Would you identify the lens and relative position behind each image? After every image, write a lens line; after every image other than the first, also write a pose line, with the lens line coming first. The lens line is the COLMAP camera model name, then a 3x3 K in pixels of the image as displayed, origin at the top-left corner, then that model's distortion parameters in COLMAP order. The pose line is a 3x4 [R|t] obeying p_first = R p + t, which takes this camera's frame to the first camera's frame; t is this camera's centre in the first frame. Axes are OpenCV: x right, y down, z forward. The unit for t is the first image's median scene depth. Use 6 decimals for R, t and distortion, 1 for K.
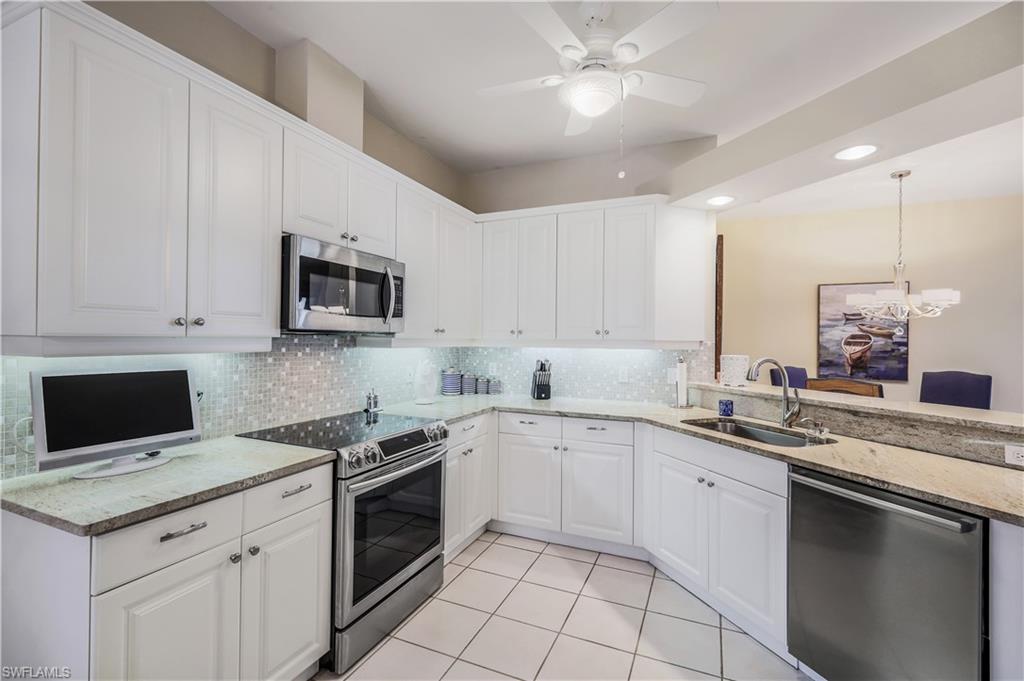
lens RADIAL K [[451.5, 0, 516.5], [0, 451.5, 335.1], [0, 0, 1]] dist [0.003946, 0.000100]
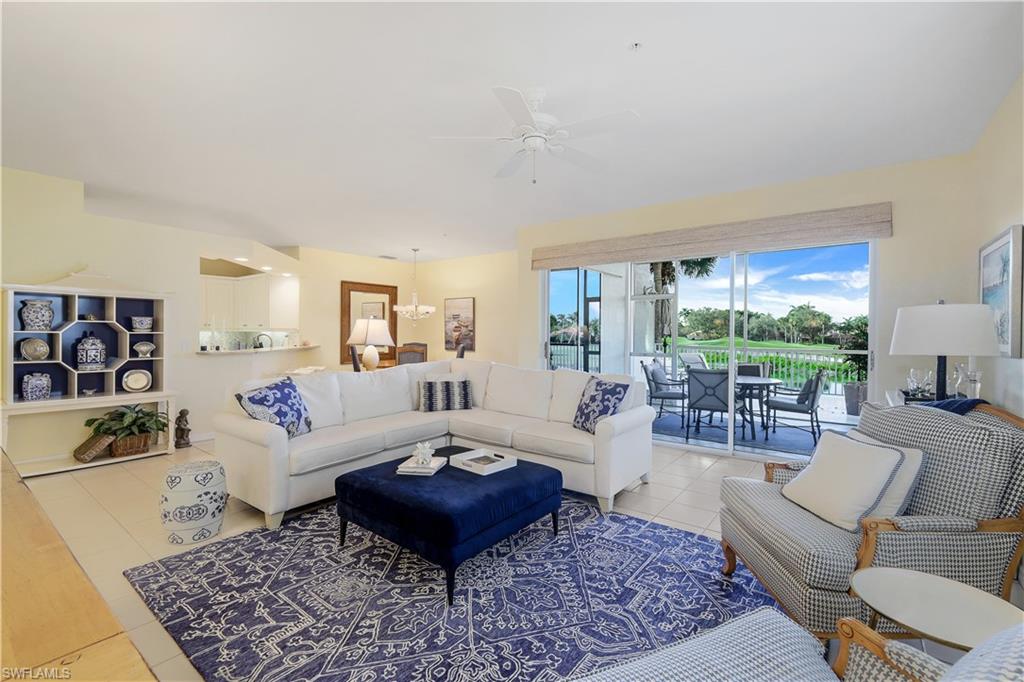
lens RADIAL K [[451.5, 0, 510.2], [0, 451.5, 339.7], [0, 0, 1]] dist [0.003946, 0.000100]
pose [[0.967321, 0.002240, -0.253545, 2.035401], [0.003035, 0.999787, 0.020413, 0.026375], [0.253537, -0.020516, 0.967108, -1.042358]]
